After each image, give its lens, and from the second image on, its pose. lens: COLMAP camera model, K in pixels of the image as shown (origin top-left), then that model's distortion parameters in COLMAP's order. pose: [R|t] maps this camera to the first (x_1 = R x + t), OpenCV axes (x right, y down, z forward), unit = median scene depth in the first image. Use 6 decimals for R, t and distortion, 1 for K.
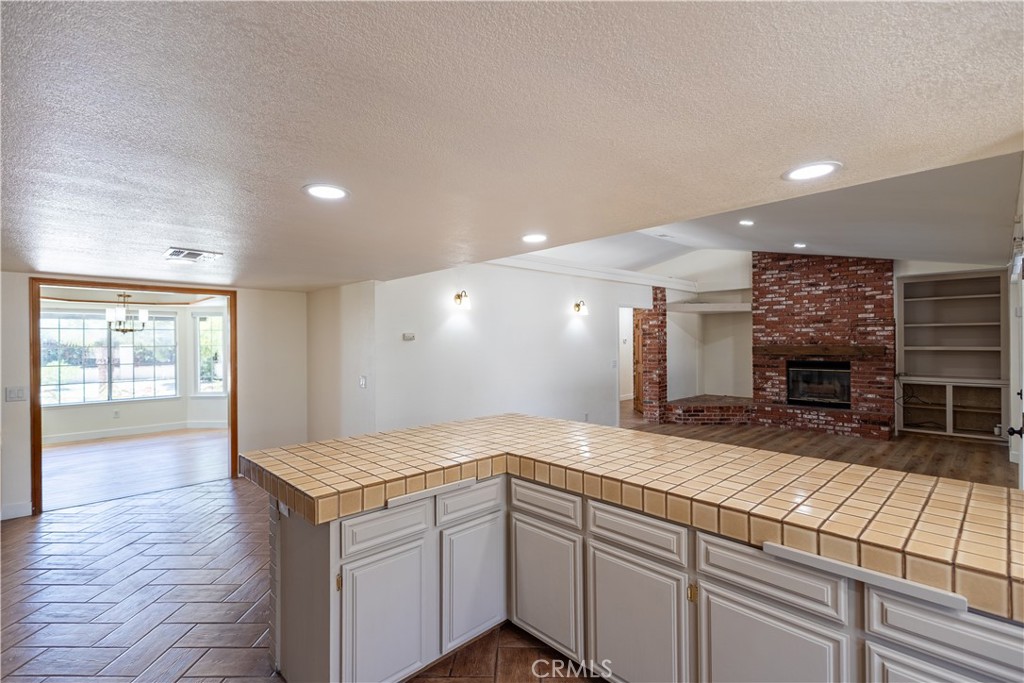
lens RADIAL K [[473.0, 0, 513.7], [0, 473.0, 338.4], [0, 0, 1]] dist [0.013632, 0.000214]
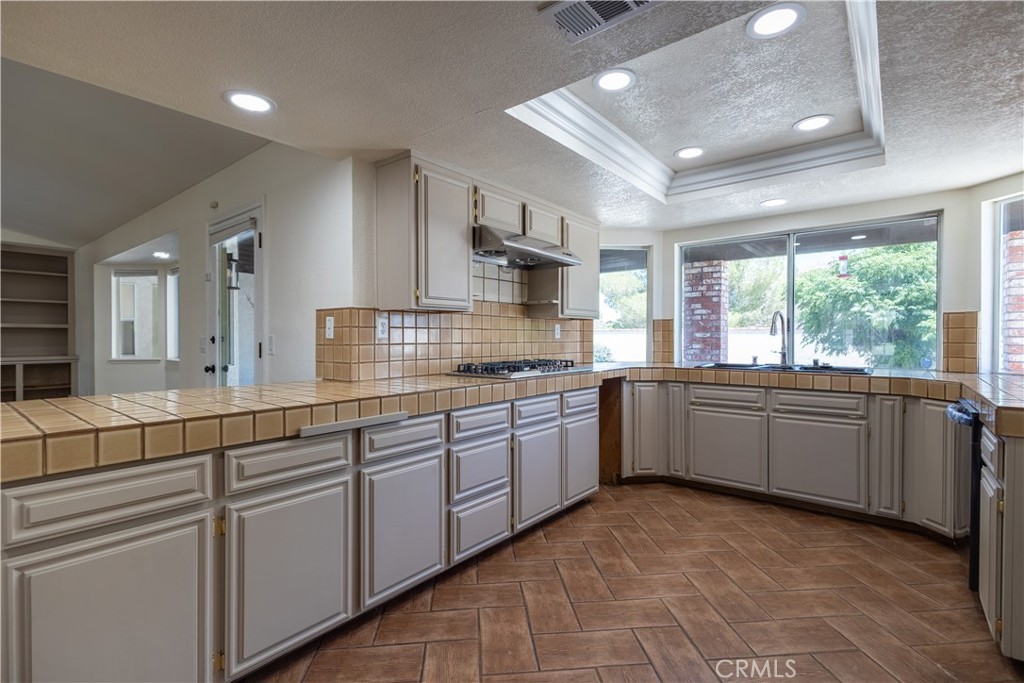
lens RADIAL K [[473.0, 0, 517.9], [0, 473.0, 340.4], [0, 0, 1]] dist [0.013632, 0.000214]
pose [[-0.121198, -0.003001, 0.992624, -0.534238], [0.003550, 0.999988, 0.003457, 0.191767], [-0.992622, 0.003942, -0.121186, 0.545668]]
